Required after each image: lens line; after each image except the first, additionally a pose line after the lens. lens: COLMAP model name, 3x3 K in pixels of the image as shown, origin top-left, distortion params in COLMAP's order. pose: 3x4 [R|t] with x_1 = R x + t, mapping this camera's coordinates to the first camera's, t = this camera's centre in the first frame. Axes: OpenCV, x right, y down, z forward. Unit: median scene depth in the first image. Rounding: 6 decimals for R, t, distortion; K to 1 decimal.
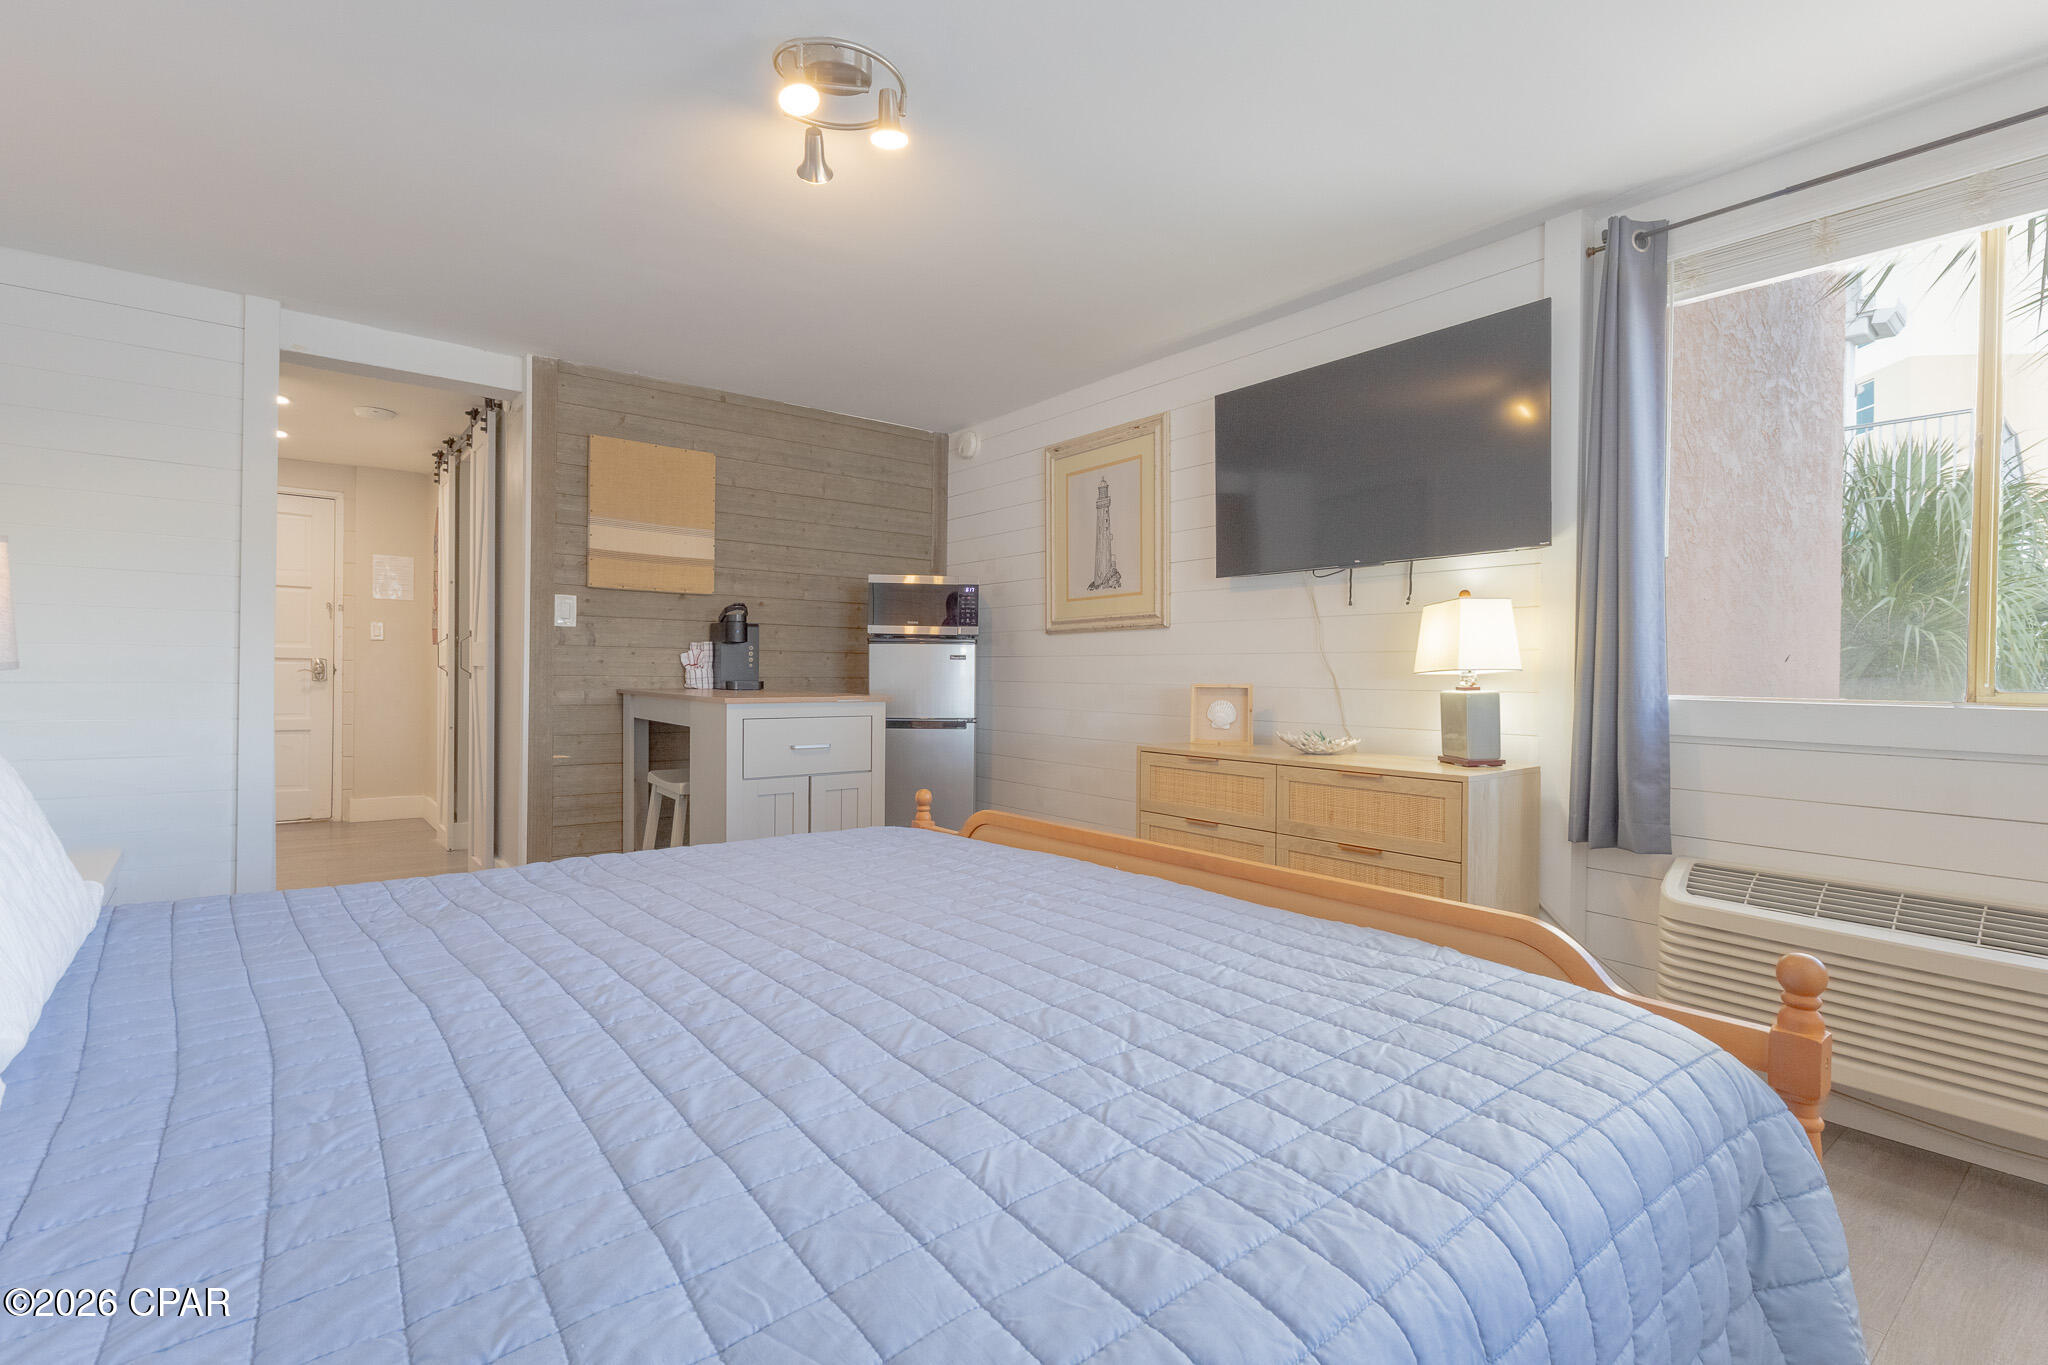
lens RADIAL K [[935.0, 0, 1024.0], [0, 935.0, 682.5], [0, 0, 1]] dist [0.000267, 0.000054]
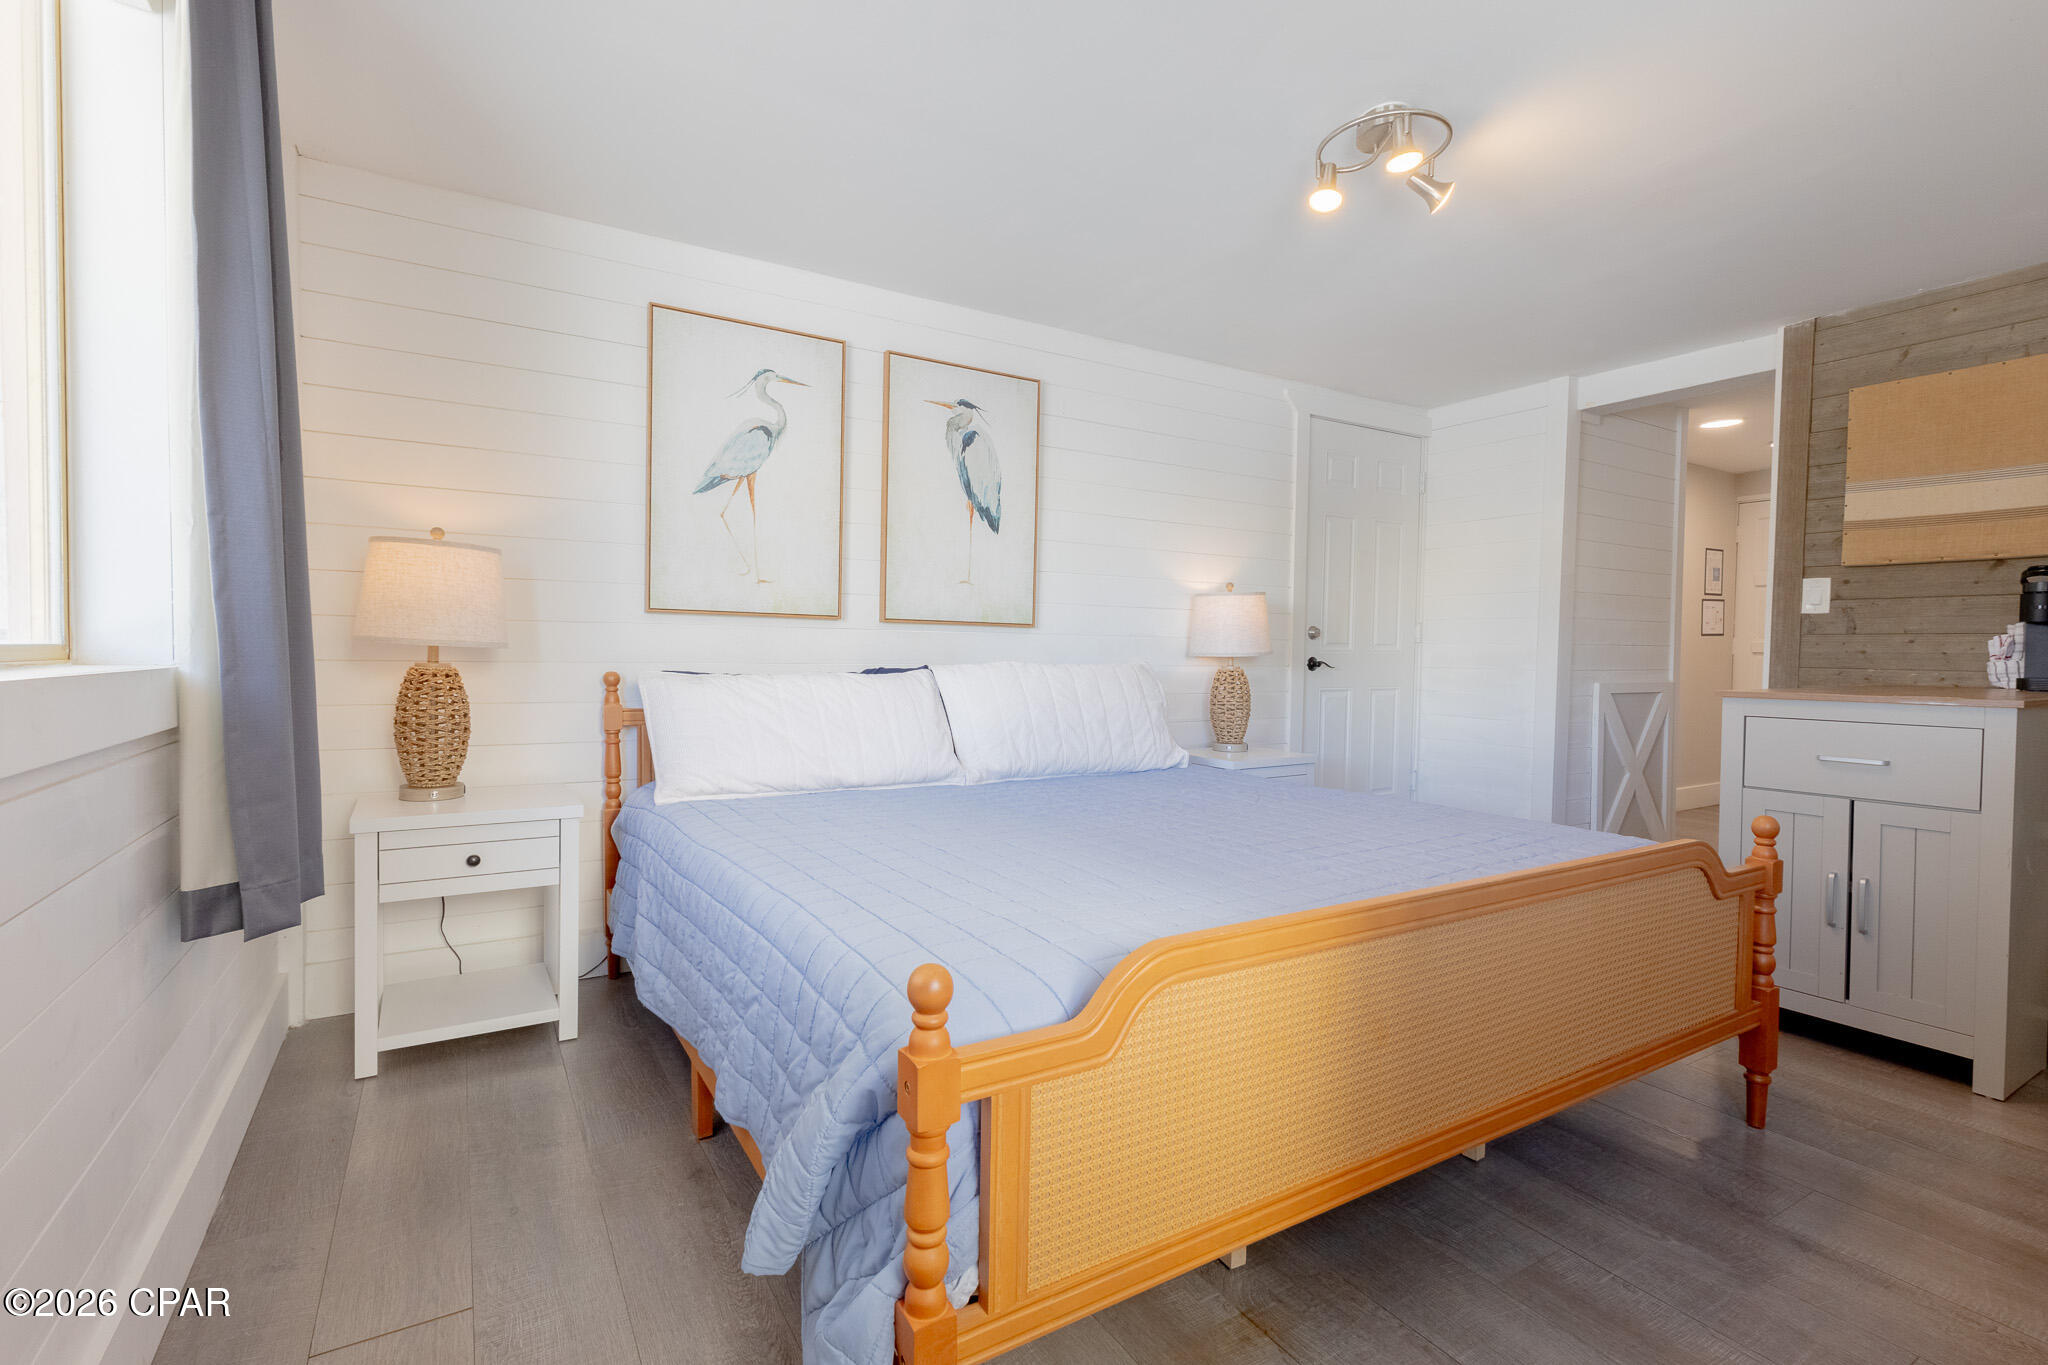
lens RADIAL K [[935.0, 0, 1024.0], [0, 935.0, 682.5], [0, 0, 1]] dist [0.000267, 0.000054]
pose [[-0.111738, 0.020058, -0.993535, 0.487584], [-0.021780, 0.999507, 0.022628, 0.003024], [0.993499, 0.024168, -0.111246, 0.342384]]
